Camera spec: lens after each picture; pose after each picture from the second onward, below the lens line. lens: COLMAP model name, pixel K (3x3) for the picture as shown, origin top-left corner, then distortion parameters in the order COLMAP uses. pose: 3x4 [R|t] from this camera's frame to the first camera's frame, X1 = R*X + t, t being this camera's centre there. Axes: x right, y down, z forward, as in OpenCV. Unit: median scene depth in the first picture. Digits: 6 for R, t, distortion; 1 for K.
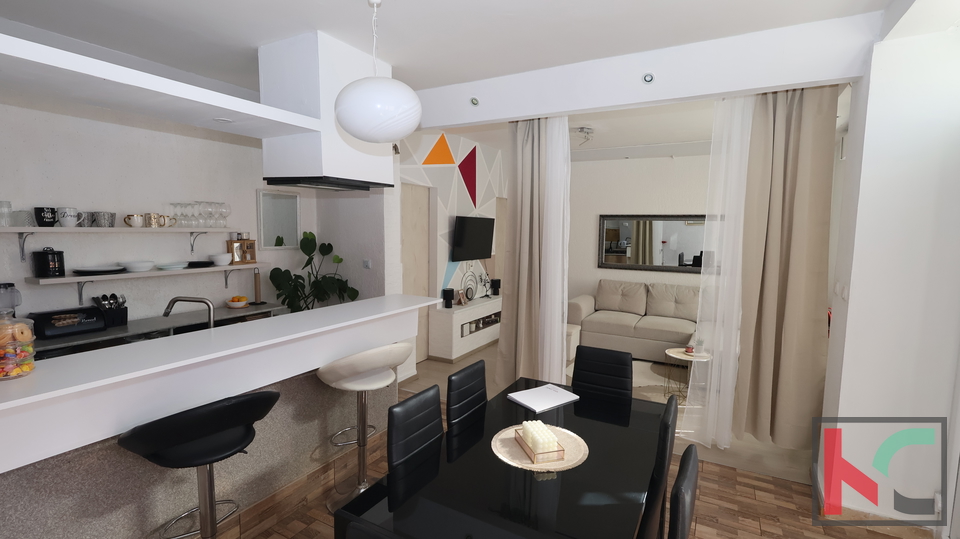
lens RADIAL K [[447.8, 0, 479.7], [0, 447.8, 274.5], [0, 0, 1]] dist [0.000138, 0.001240]
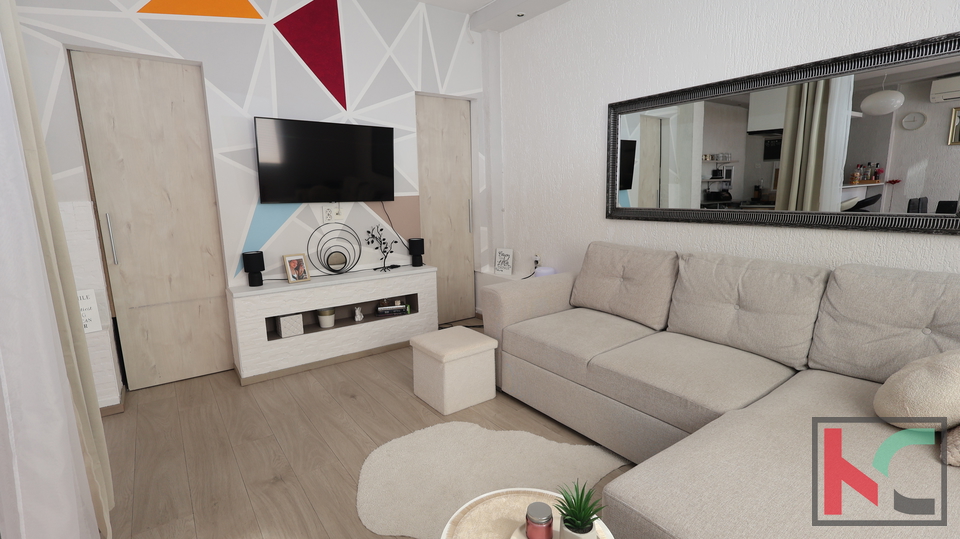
lens RADIAL K [[447.8, 0, 473.3], [0, 447.8, 274.5], [0, 0, 1]] dist [0.000138, 0.001240]
pose [[0.902859, 0.048758, -0.427163, 0.694178], [-0.015046, 0.996523, 0.081945, 0.016518], [0.429674, -0.067558, 0.900454, 1.007902]]
